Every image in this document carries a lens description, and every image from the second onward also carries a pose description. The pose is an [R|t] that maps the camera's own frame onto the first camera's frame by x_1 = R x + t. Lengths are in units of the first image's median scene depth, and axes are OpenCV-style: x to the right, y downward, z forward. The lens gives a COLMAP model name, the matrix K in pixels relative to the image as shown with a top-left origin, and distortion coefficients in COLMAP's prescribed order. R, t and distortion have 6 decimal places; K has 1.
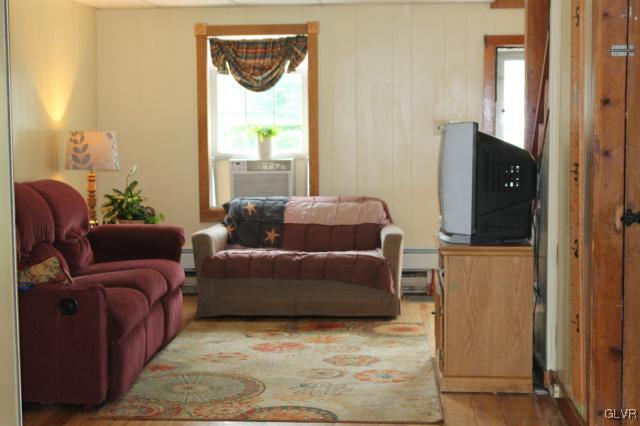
lens RADIAL K [[1050.5, 0, 320.0], [0, 1050.5, 213.0], [0, 0, 1]] dist [-0.026943, -0.047984]
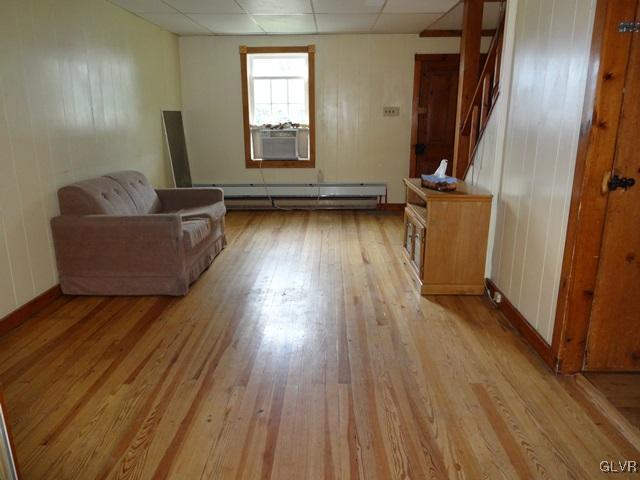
lens RADIAL K [[465.6, 0, 320.0], [0, 465.6, 240.0], [0, 0, 1]] dist [-0.005052, 0.002528]
pose [[0.999339, -0.008117, 0.035445, -0.046611], [0.001678, 0.984024, 0.178026, -0.024726], [-0.036324, -0.177848, 0.983387, 0.491633]]
